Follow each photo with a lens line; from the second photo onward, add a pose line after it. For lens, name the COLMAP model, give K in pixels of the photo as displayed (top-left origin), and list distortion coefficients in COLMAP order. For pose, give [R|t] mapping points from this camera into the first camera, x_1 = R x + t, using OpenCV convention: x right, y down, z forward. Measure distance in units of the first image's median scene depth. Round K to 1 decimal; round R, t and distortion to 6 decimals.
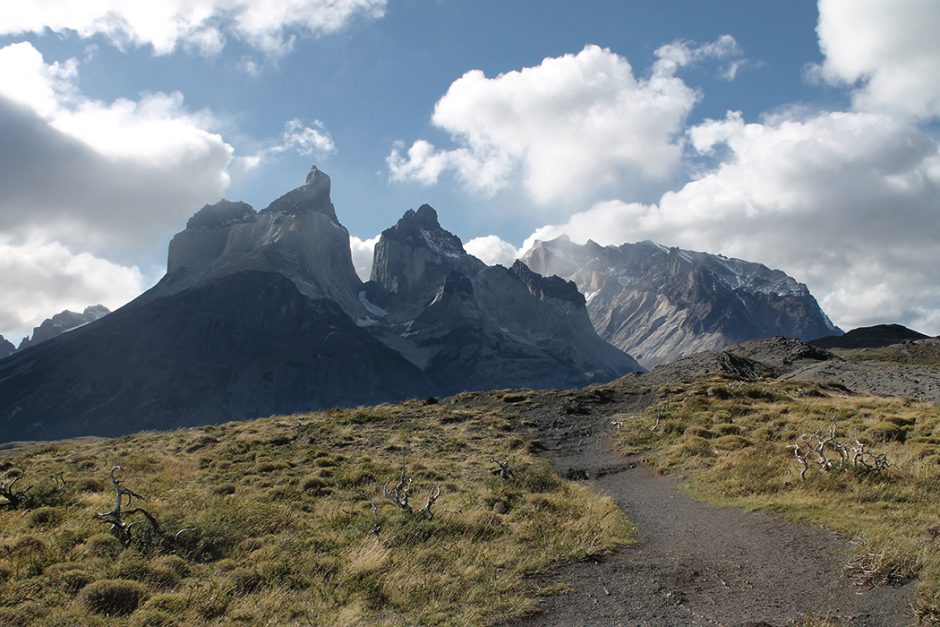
lens RADIAL K [[1021.7, 0, 470.0], [0, 1021.7, 313.5], [0, 0, 1]] dist [-0.124066, -0.004915]
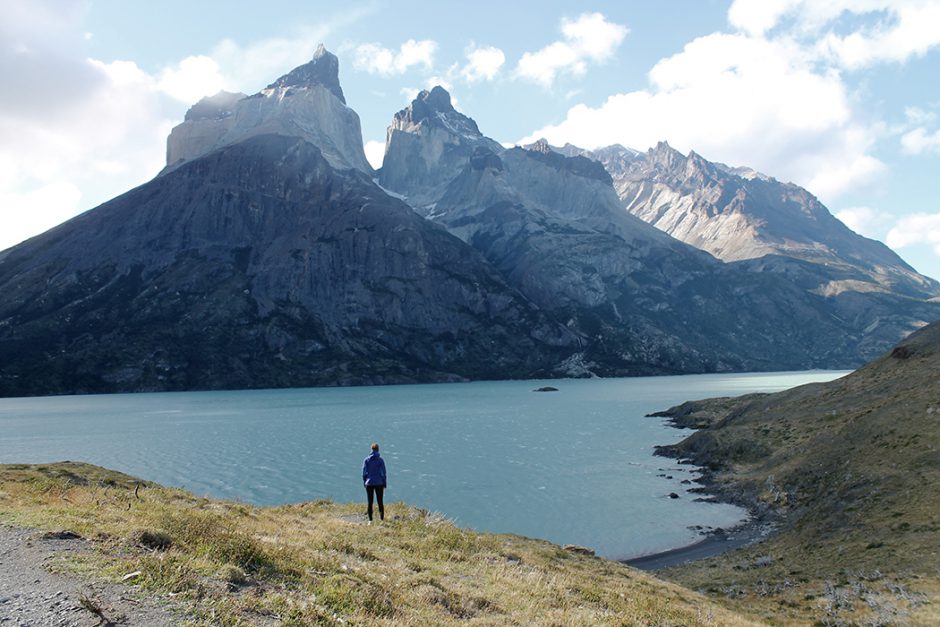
lens RADIAL K [[788.8, 0, 470.0], [0, 788.8, 313.5], [0, 0, 1]] dist [-0.135040, 0.006749]
pose [[0.996523, -0.033719, 0.076195, -0.084683], [0.026380, 0.995095, 0.095346, 0.040374], [-0.079036, -0.093005, 0.992524, 0.278599]]
